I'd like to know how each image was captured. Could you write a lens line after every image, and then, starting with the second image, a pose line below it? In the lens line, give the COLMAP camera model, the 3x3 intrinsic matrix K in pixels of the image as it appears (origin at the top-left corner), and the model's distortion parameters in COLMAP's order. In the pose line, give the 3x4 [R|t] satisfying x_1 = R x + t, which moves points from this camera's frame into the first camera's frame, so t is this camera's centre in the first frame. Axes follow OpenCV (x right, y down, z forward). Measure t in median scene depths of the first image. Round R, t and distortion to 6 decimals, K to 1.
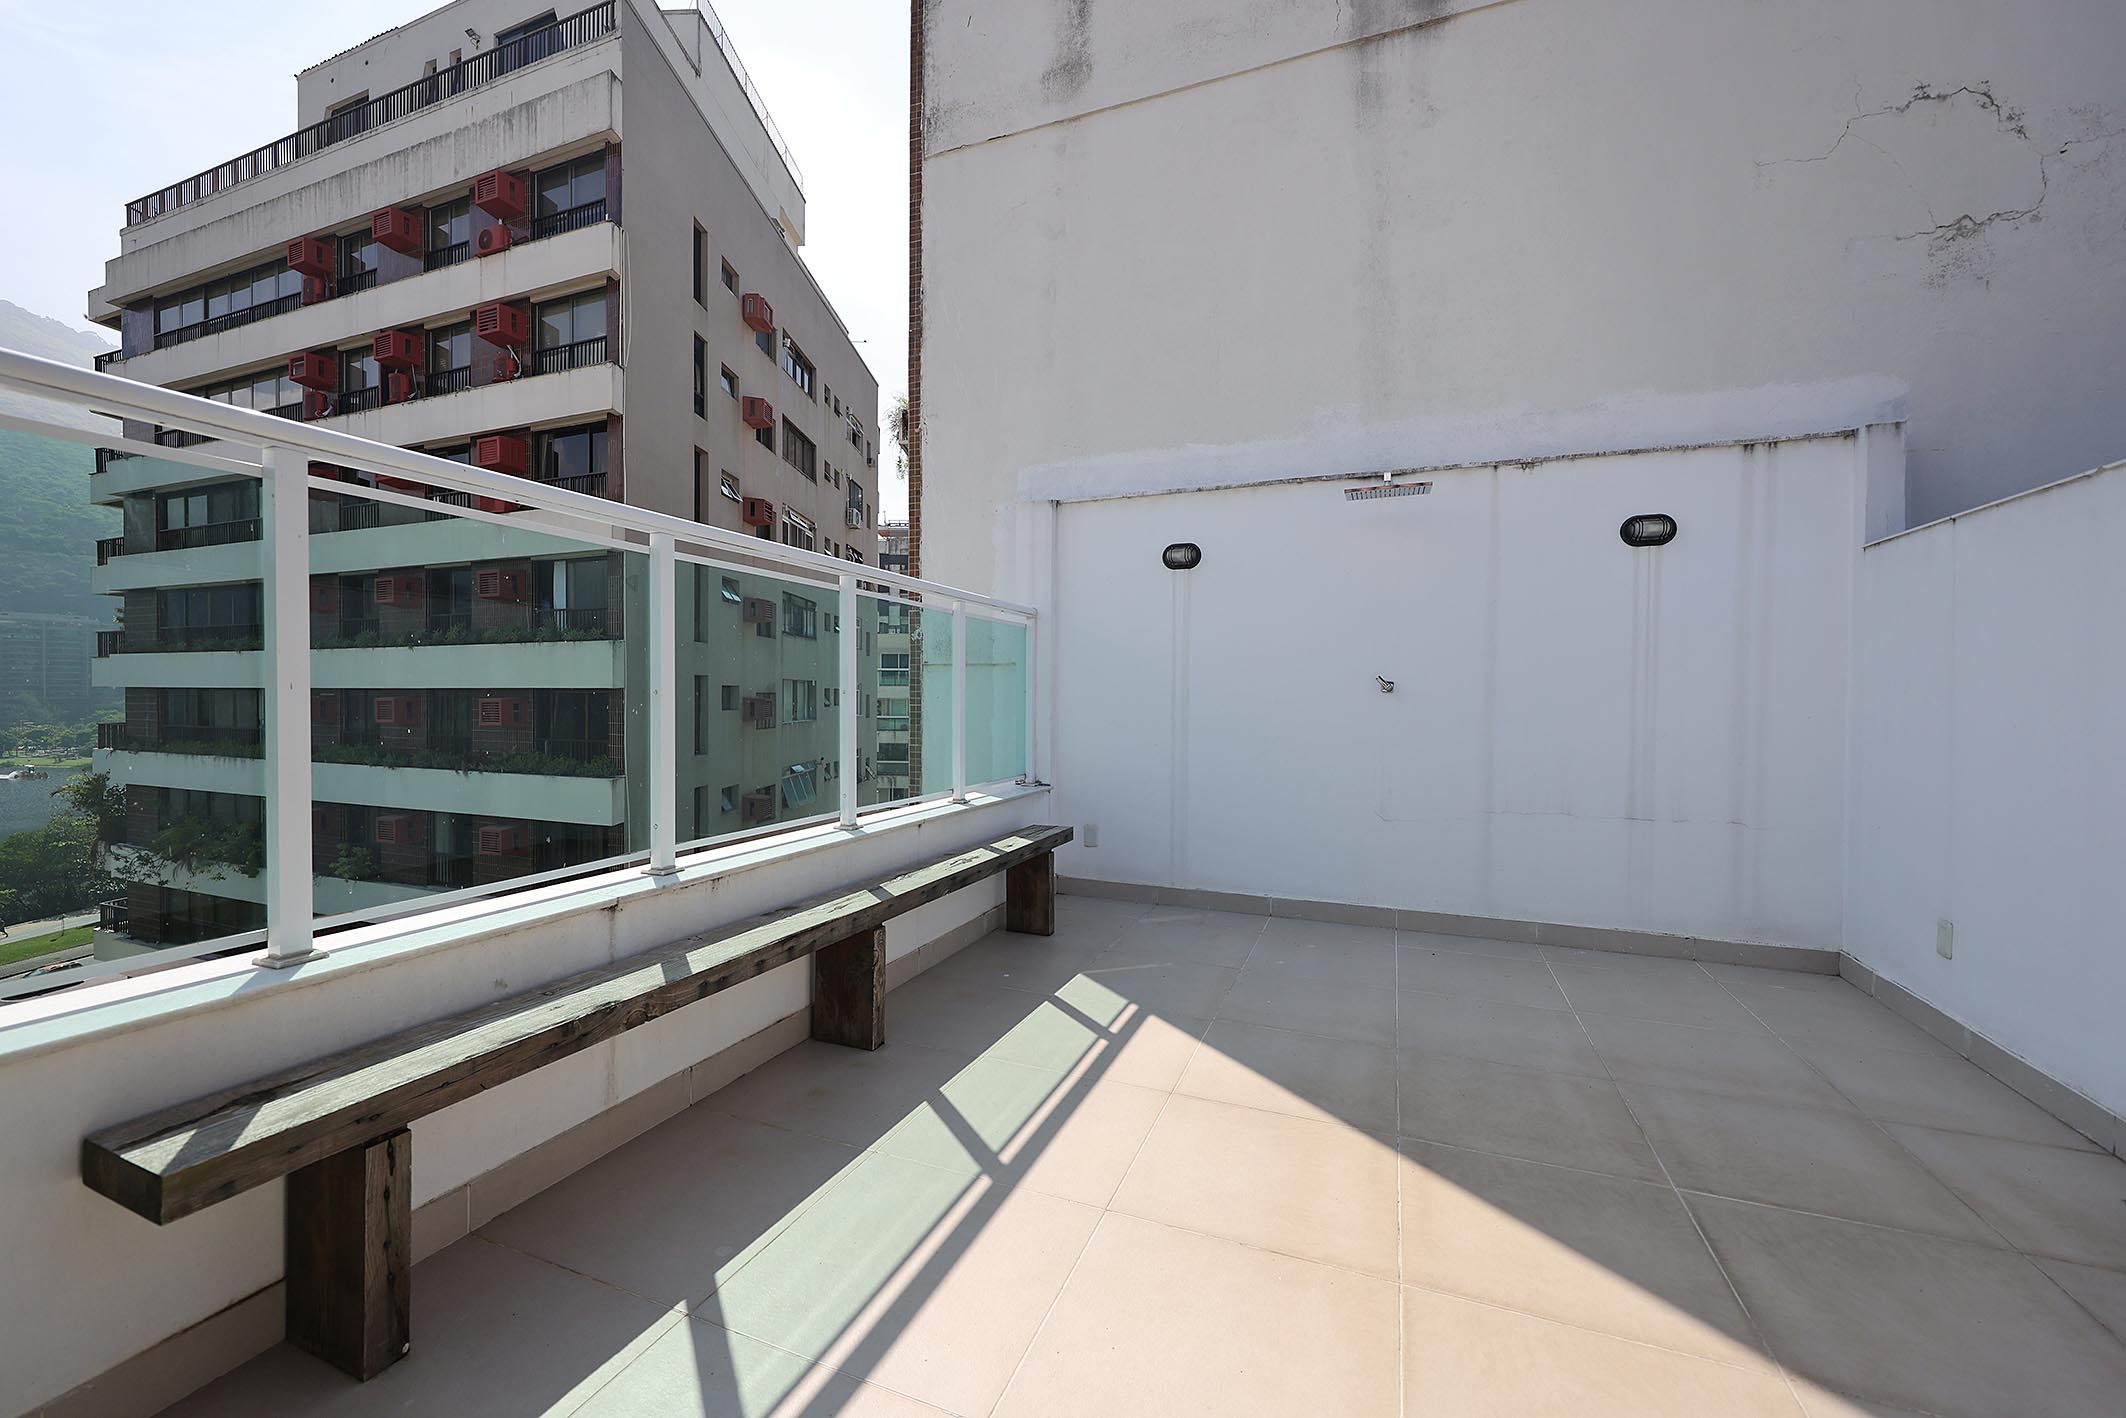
lens RADIAL K [[850.4, 0, 1051.5], [0, 850.4, 698.0], [0, 0, 1]] dist [-0.000056, 0.000323]
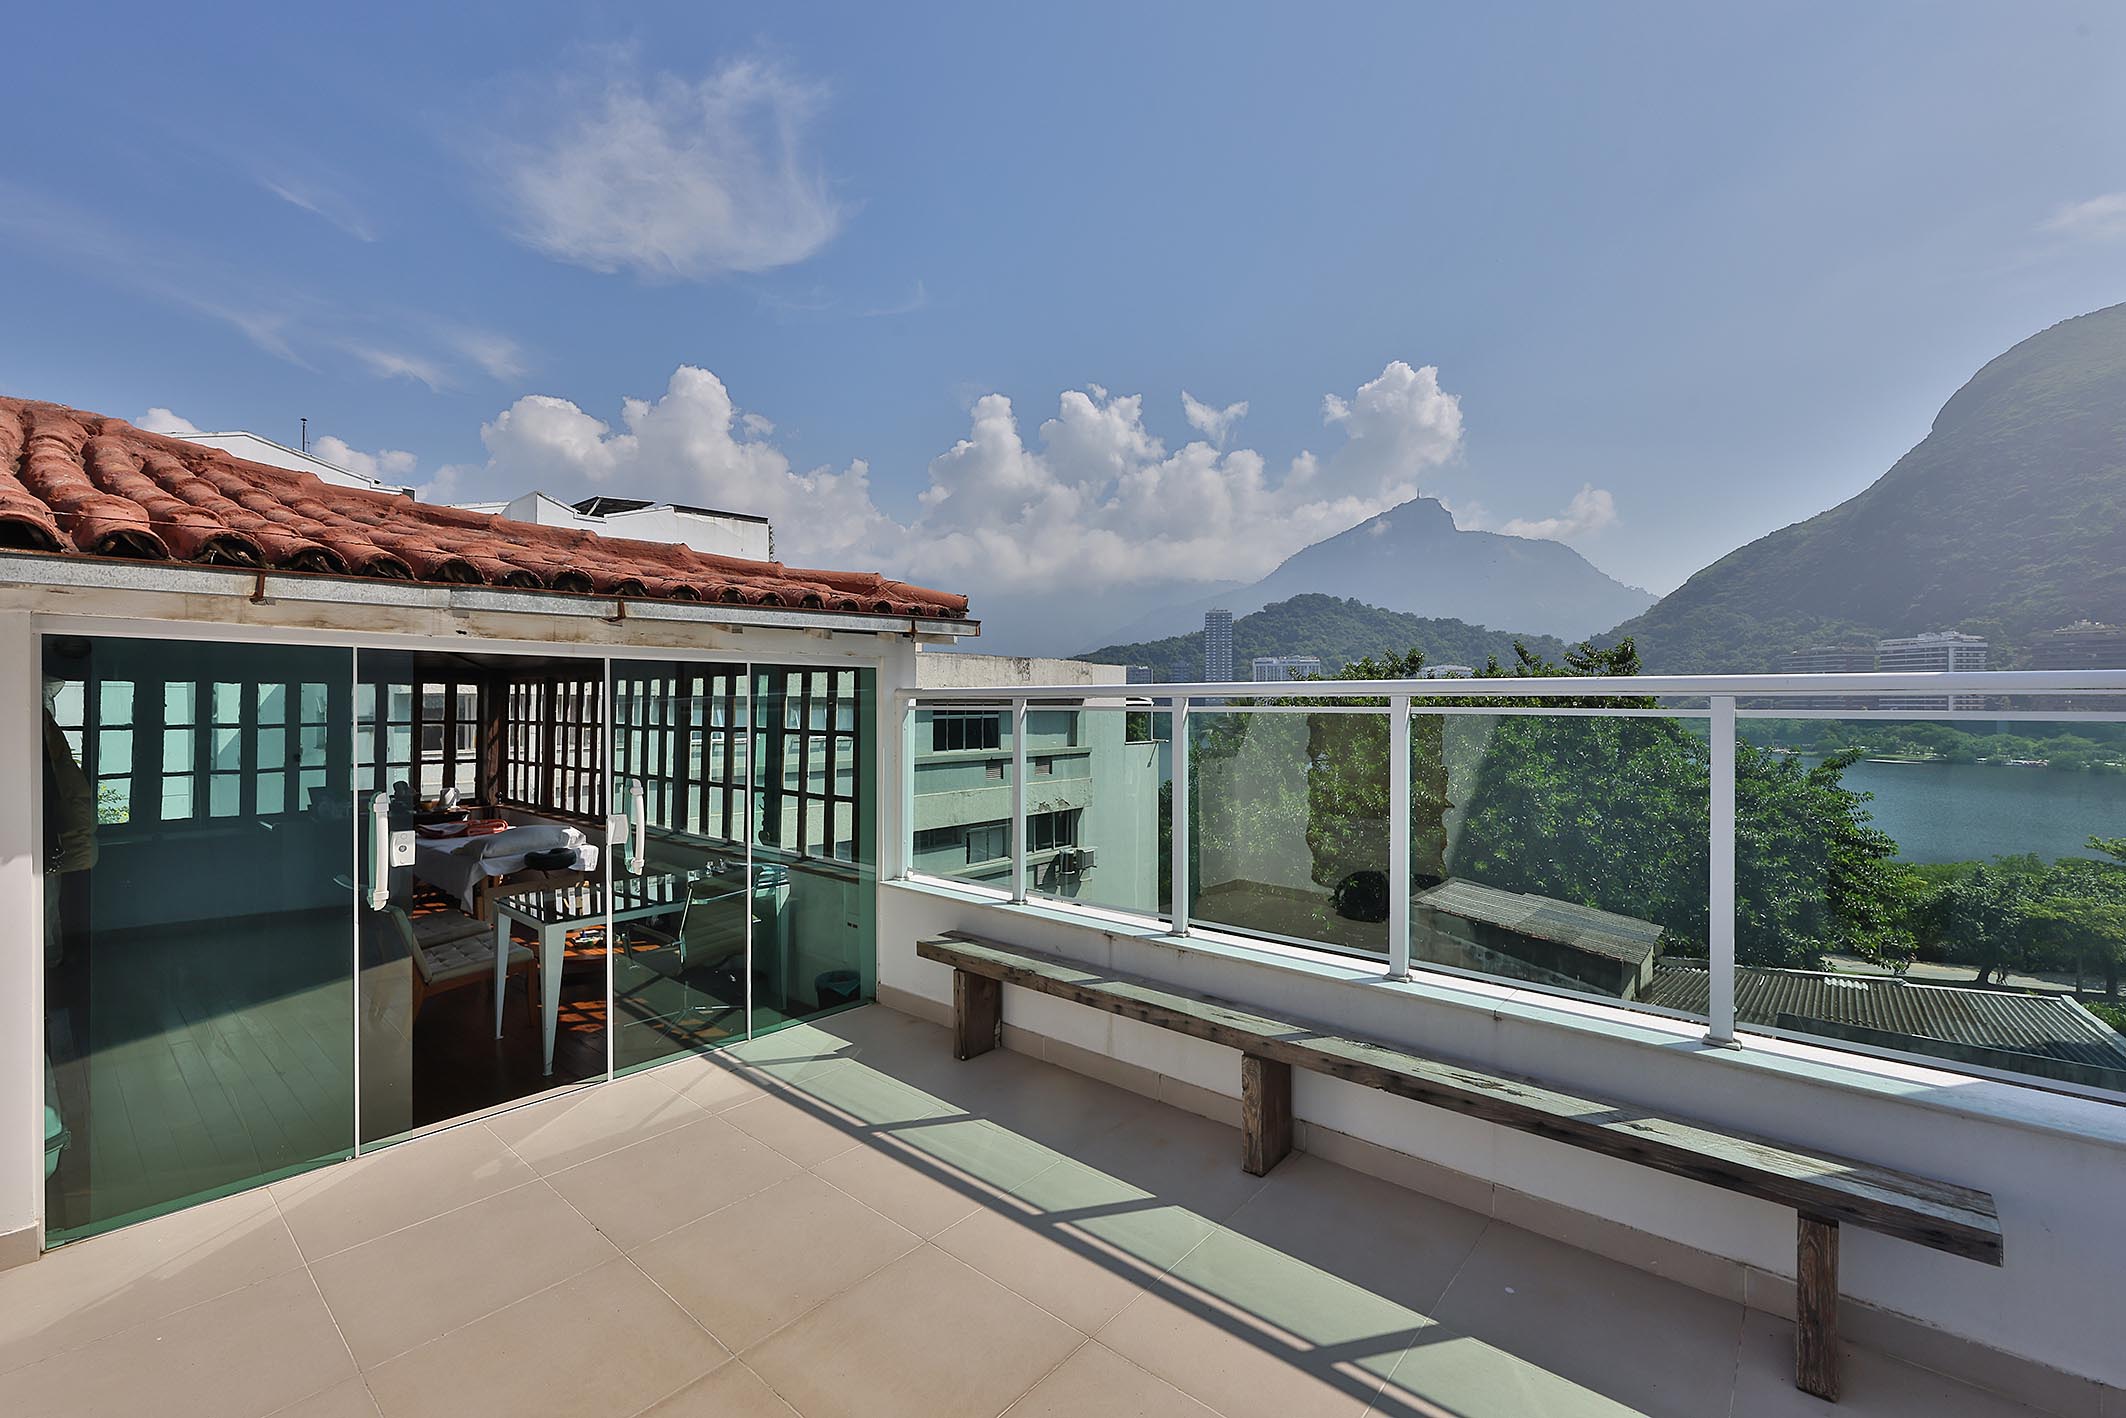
lens RADIAL K [[899.3, 0, 1043.4], [0, 899.3, 712.1], [0, 0, 1]] dist [-0.006076, 0.001685]
pose [[-0.330811, 0.002708, -0.943693, 0.786811], [-0.006401, 0.999966, 0.005113, -0.131176], [0.943675, 0.007732, -0.330782, 0.974103]]
